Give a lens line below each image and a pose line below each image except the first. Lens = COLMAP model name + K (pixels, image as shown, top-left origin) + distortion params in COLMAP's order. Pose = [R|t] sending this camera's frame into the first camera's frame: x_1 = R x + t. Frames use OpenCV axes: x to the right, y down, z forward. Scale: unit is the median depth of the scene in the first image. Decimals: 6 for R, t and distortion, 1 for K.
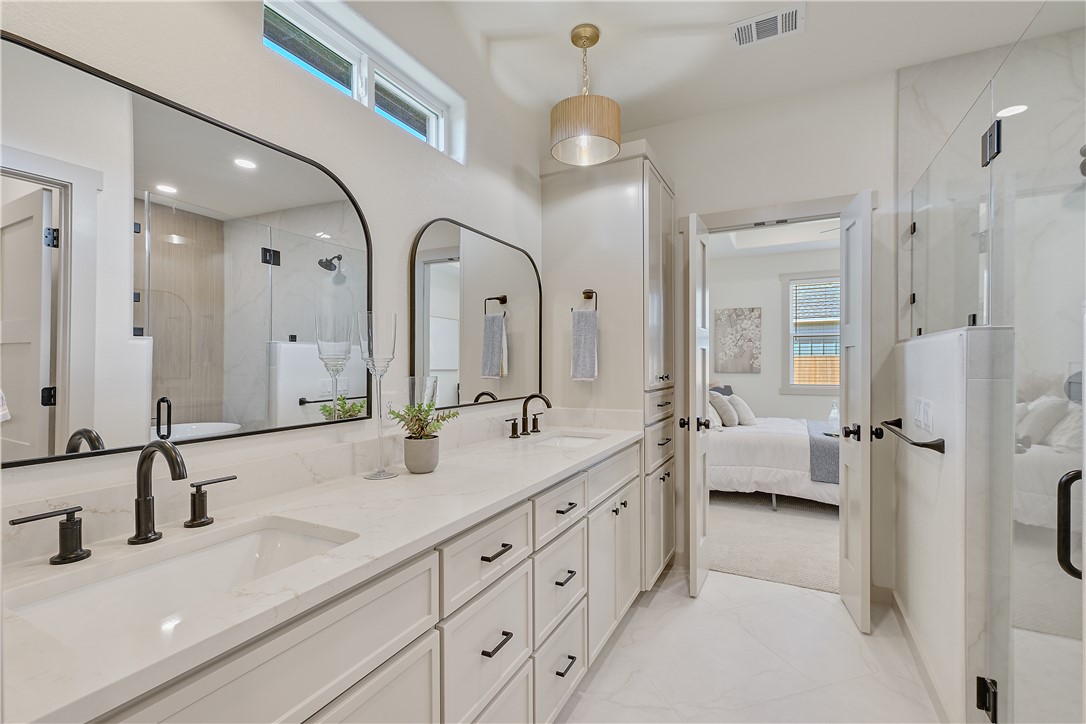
lens RADIAL K [[501.6, 0, 542.1], [0, 501.6, 367.2], [0, 0, 1]] dist [0.018495, 0.000008]
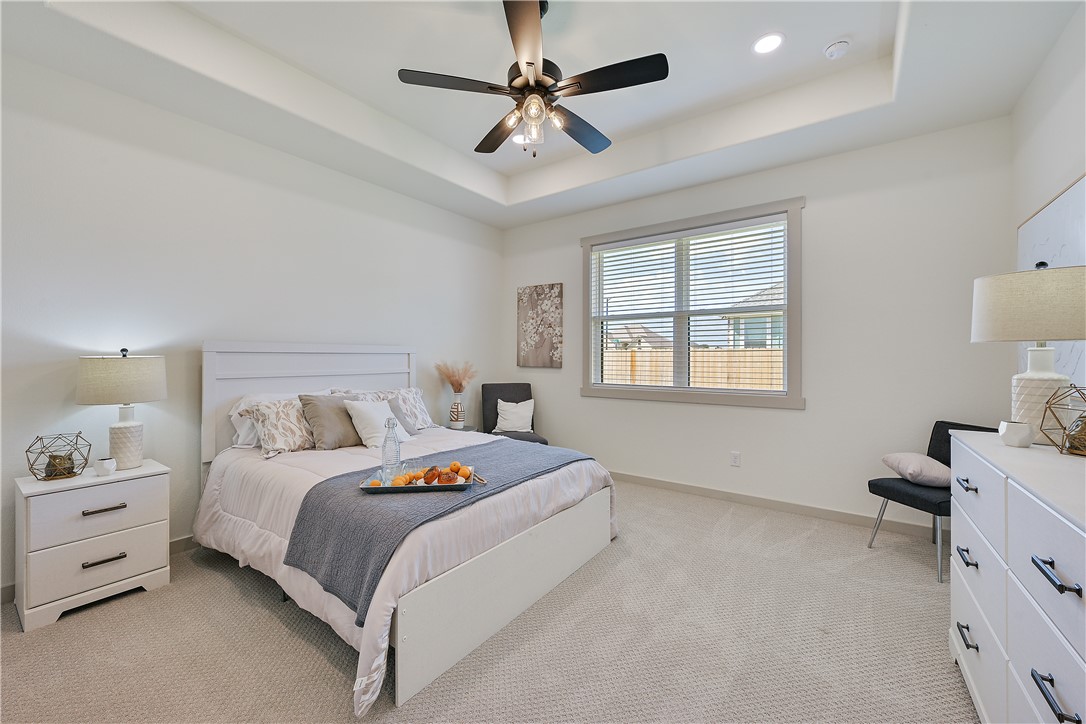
lens RADIAL K [[429.1, 0, 545.3], [0, 429.1, 360.7], [0, 0, 1]] dist [-0.002164, 0.000120]
pose [[0.986389, 0.008896, -0.164187, 0.516701], [-0.008471, 0.999959, 0.003286, -0.001280], [0.164209, -0.001850, 0.986424, 0.343592]]
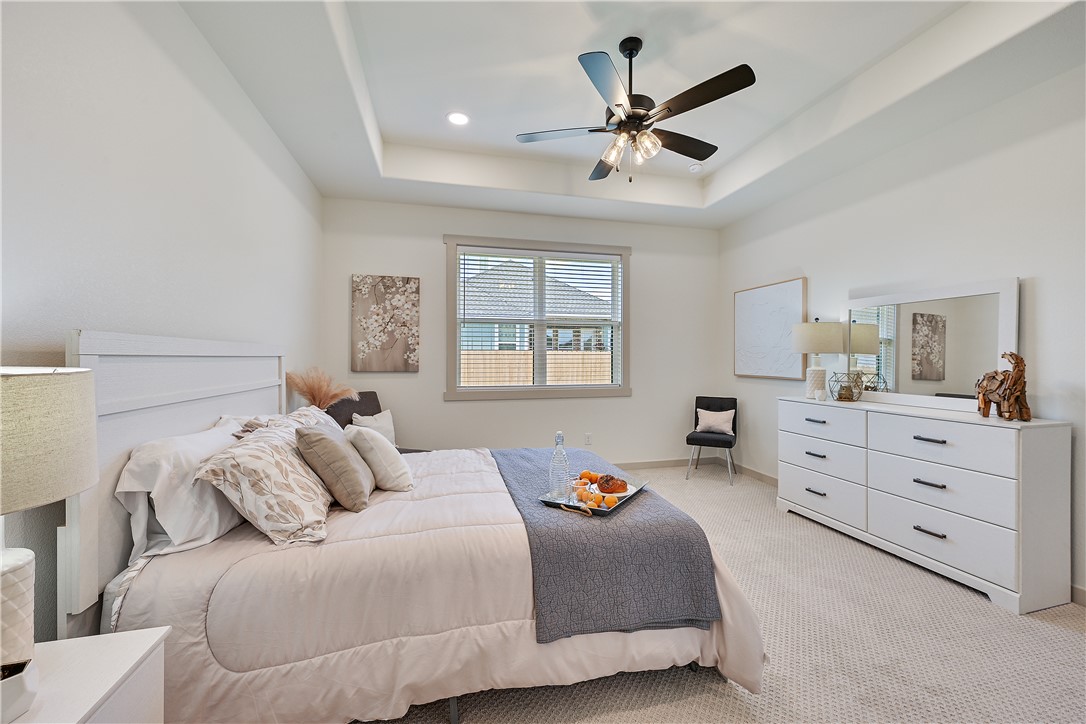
lens RADIAL K [[429.1, 0, 550.3], [0, 429.1, 360.1], [0, 0, 1]] dist [-0.002164, 0.000120]
pose [[0.758230, 0.001894, 0.651984, 0.183396], [-0.000582, 0.999997, -0.002228, -0.003667], [-0.651987, 0.001310, 0.758229, 0.427501]]
